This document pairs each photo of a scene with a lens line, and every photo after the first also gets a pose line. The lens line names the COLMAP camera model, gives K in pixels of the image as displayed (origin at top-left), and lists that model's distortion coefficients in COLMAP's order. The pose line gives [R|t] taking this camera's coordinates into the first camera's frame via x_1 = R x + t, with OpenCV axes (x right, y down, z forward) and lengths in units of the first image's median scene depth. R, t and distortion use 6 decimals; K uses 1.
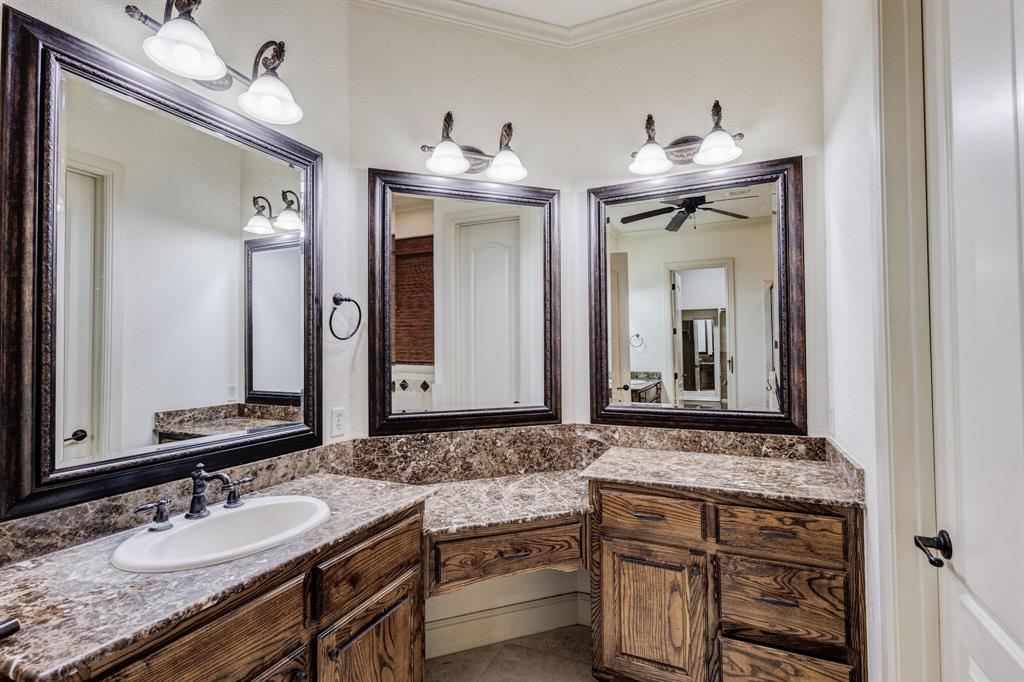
lens RADIAL K [[476.1, 0, 514.2], [0, 476.1, 343.1], [0, 0, 1]] dist [0.010228, -0.000586]
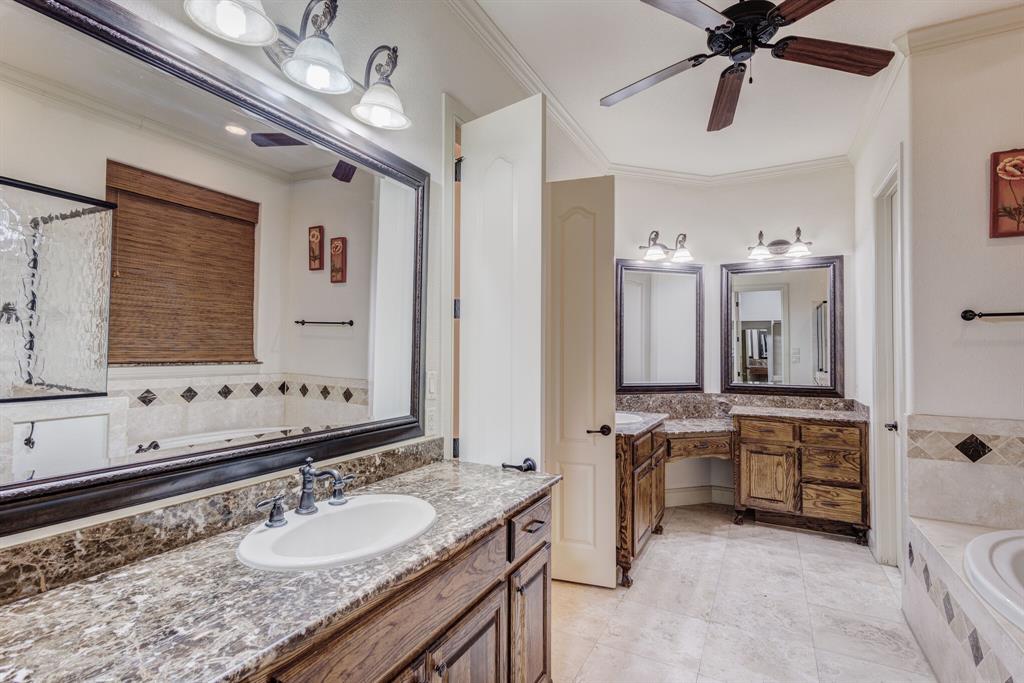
lens RADIAL K [[476.1, 0, 512.5], [0, 476.1, 343.7], [0, 0, 1]] dist [0.010228, -0.000586]
pose [[0.997940, 0.014225, -0.062557, -0.697850], [-0.014362, 0.999895, -0.001742, -0.007900], [0.062525, 0.002637, 0.998040, -1.164044]]
